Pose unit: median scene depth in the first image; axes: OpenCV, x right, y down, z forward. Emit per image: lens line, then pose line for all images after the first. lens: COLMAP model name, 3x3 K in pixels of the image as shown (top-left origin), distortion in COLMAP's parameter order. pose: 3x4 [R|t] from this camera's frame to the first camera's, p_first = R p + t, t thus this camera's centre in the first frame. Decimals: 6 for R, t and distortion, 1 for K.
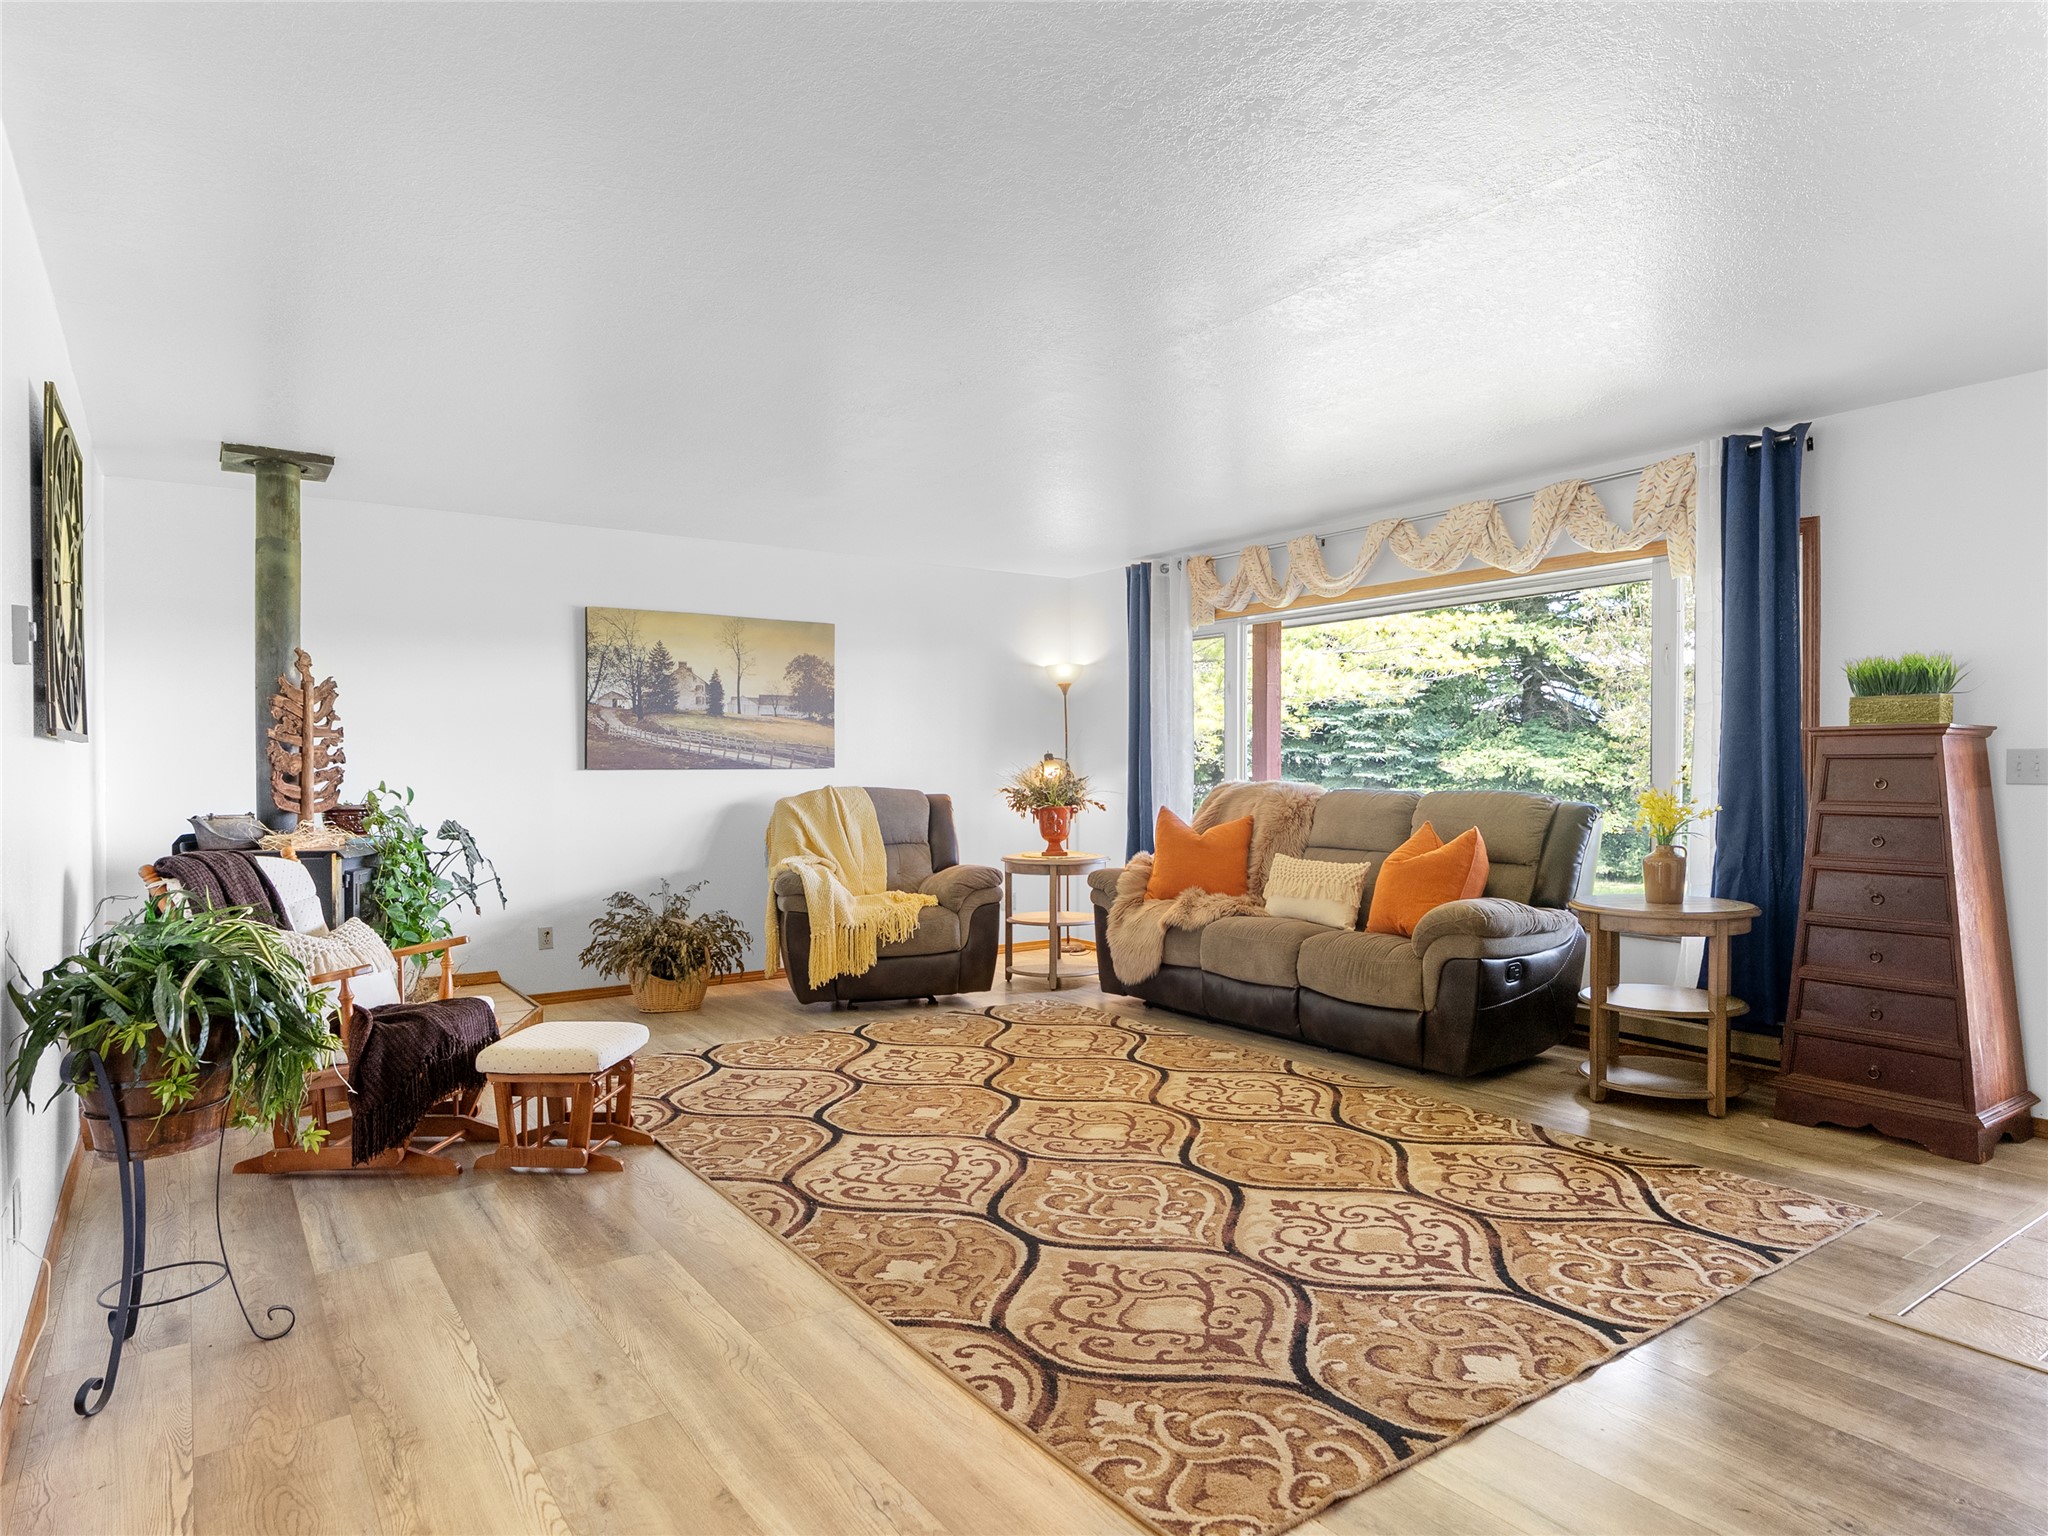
lens RADIAL K [[1202.0, 0, 1037.0], [0, 1202.0, 828.5], [0, 0, 1]] dist [-0.006520, 0.005390]
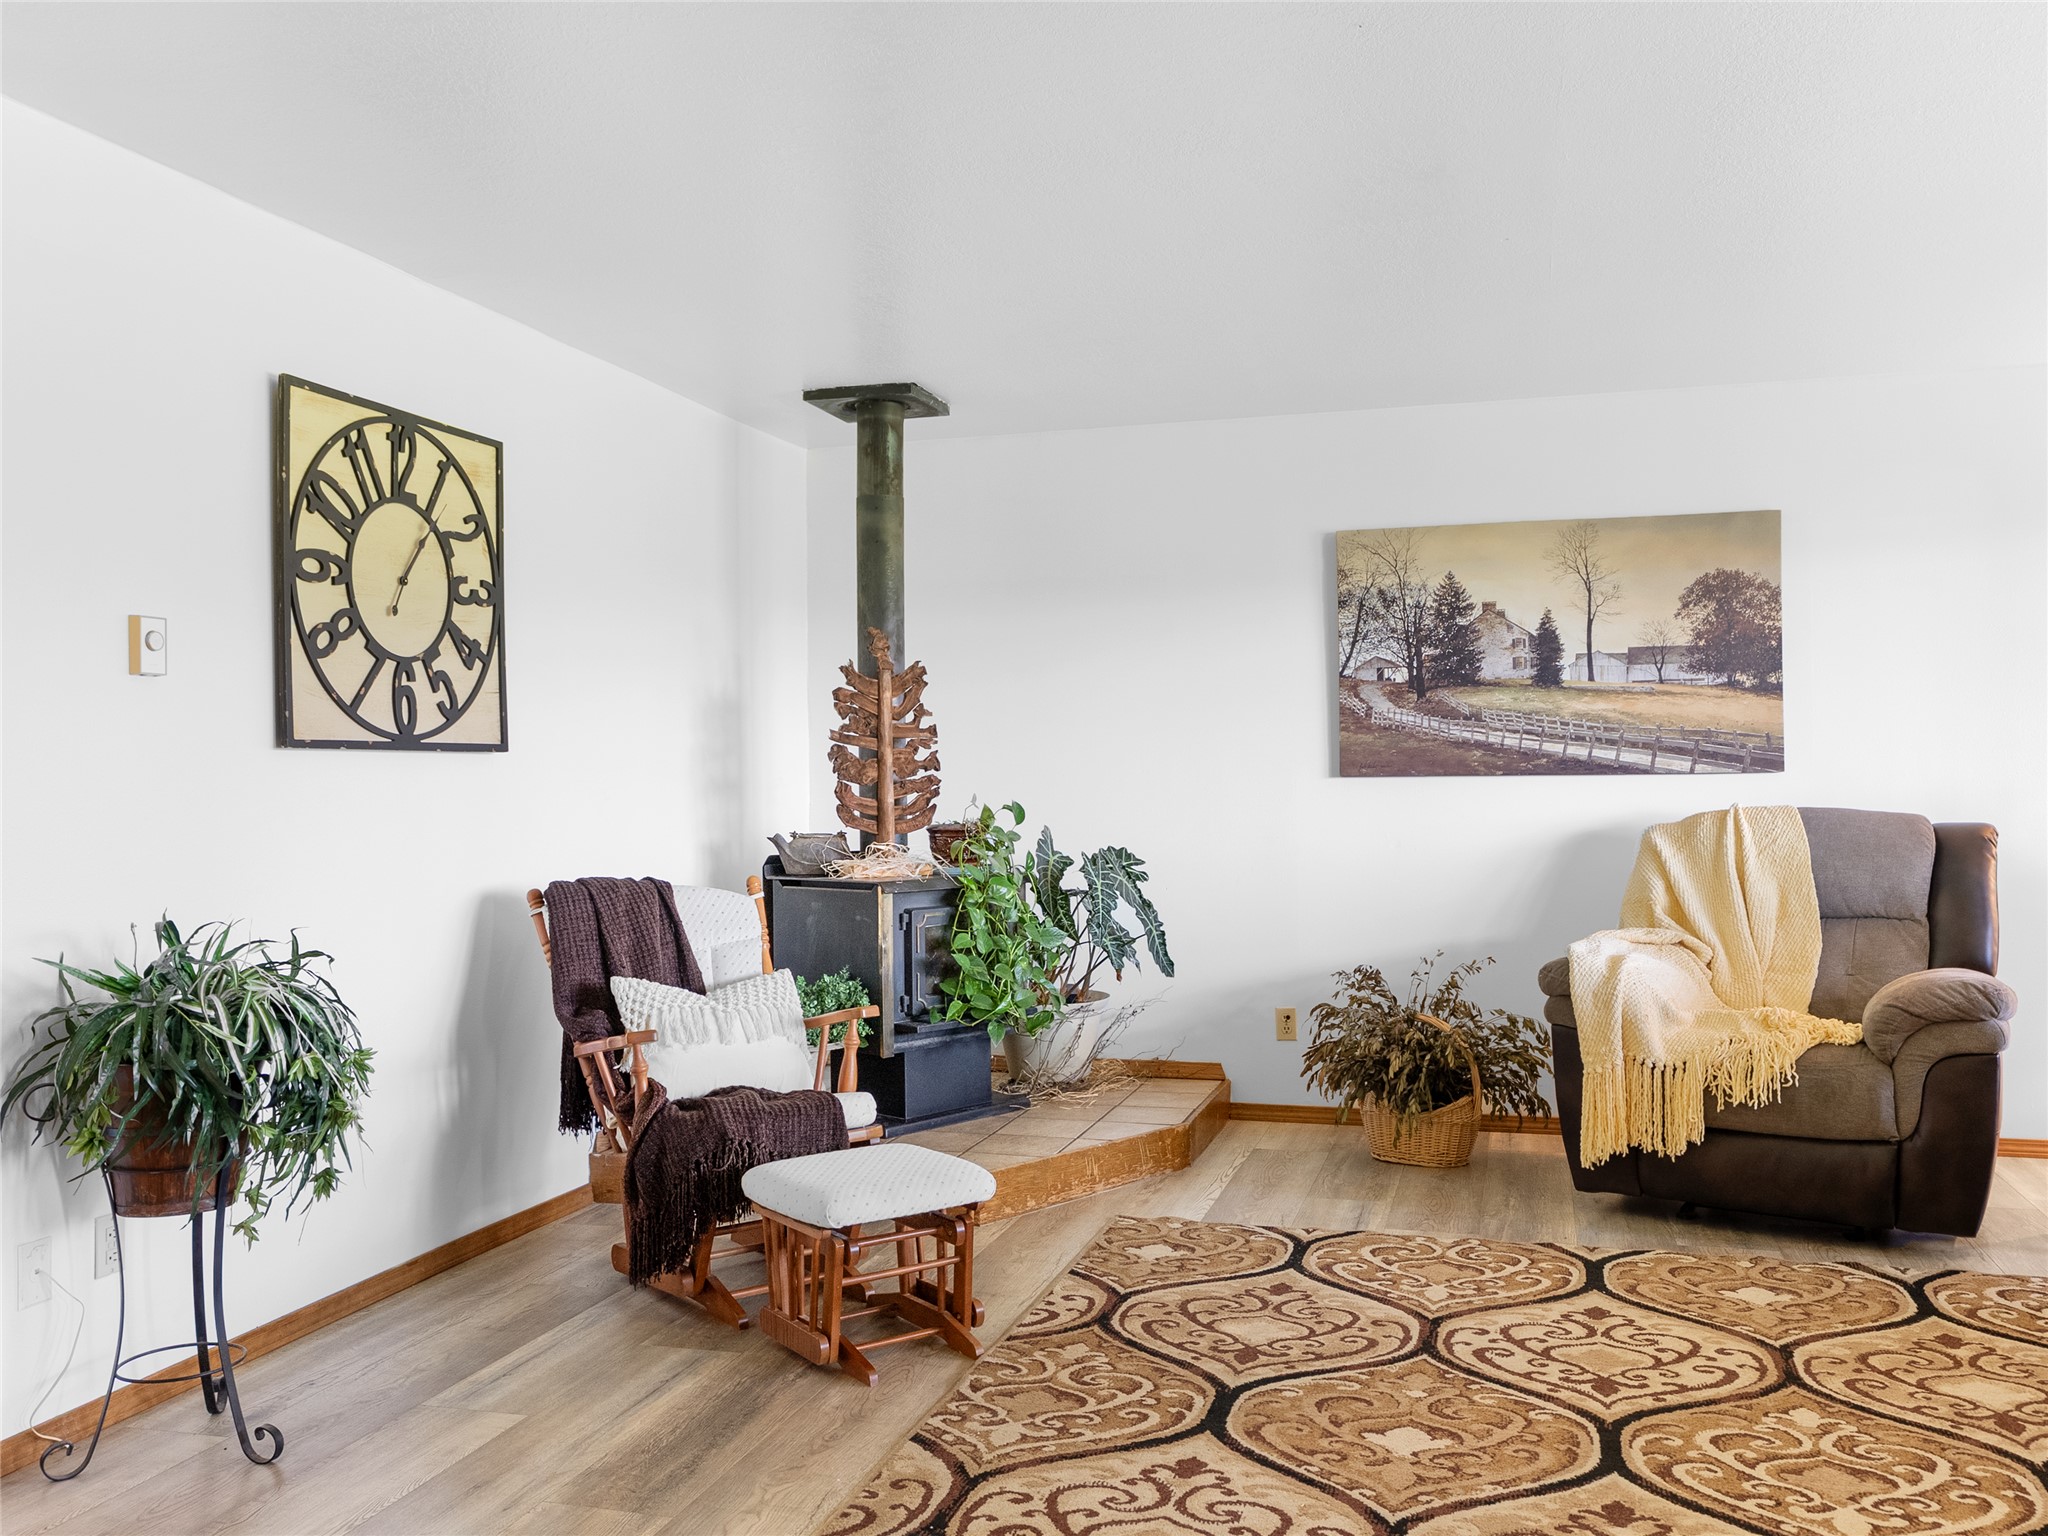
lens RADIAL K [[1732.4, 0, 1019.2], [0, 1732.4, 765.3], [0, 0, 1]] dist [0.009693, -0.015435]
pose [[0.617140, -0.008236, -0.786810, 0.410066], [-0.033461, 0.998766, -0.036701, -0.021363], [0.786141, 0.048977, 0.616103, 0.409539]]
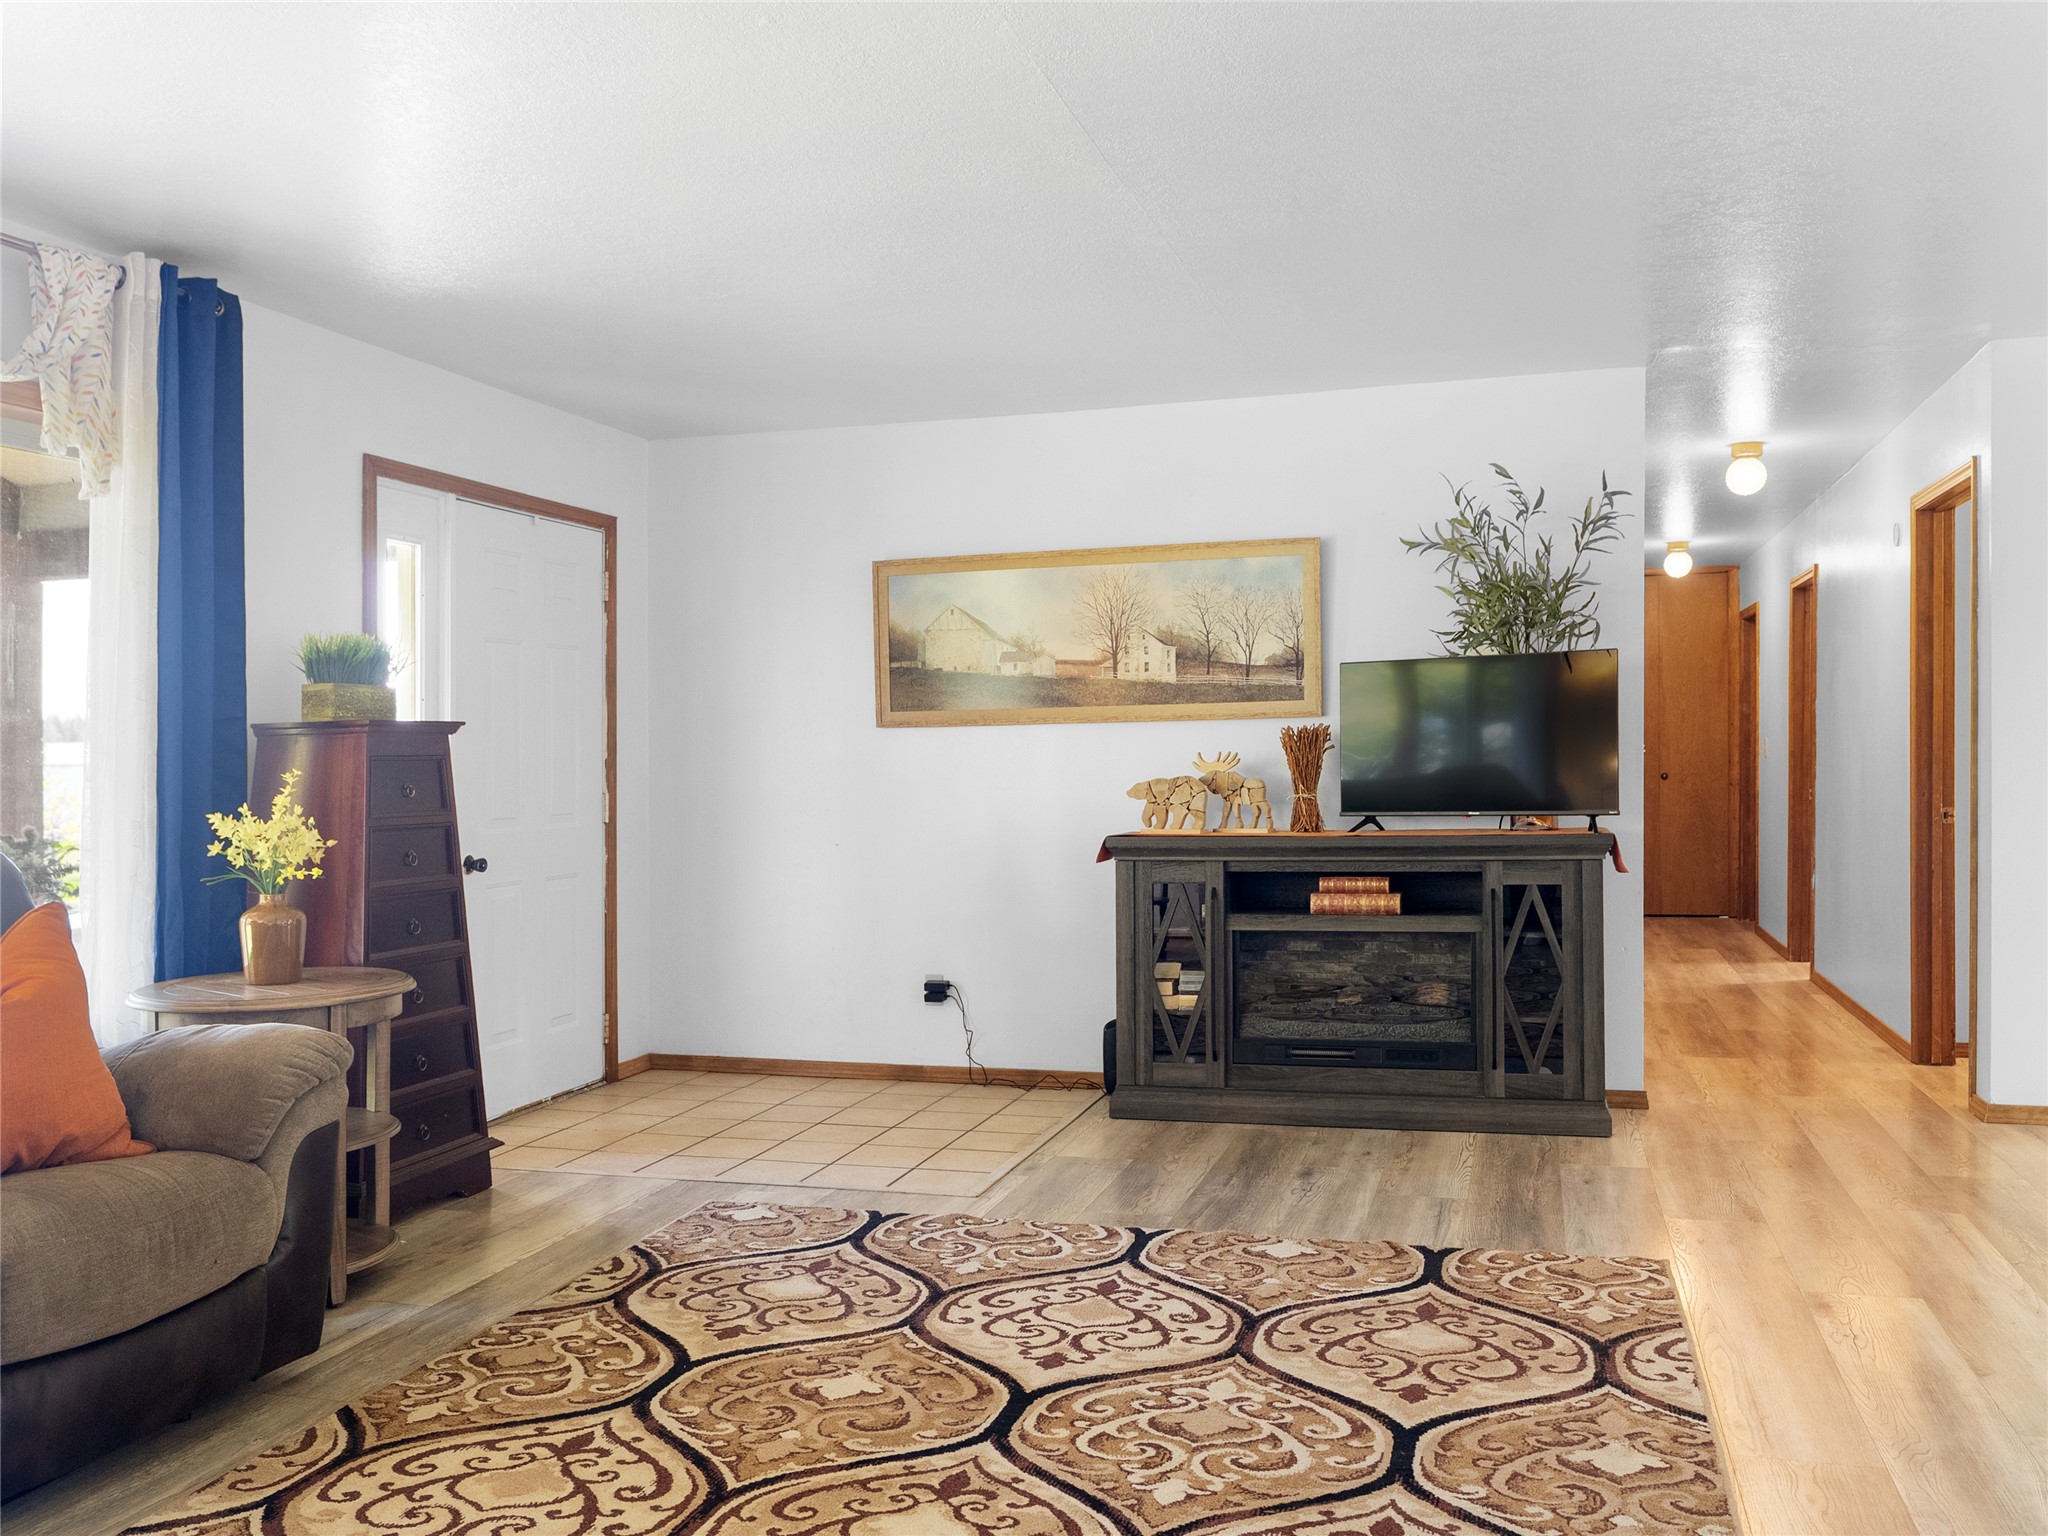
lens RADIAL K [[1732.4, 0, 1038.6], [0, 1732.4, 757.0], [0, 0, 1]] dist [0.009693, -0.015435]
pose [[-0.622830, 0.015180, 0.782210, -0.495855], [0.059612, 0.997826, 0.028102, -0.063523], [-0.780083, 0.064132, -0.622380, 1.331103]]
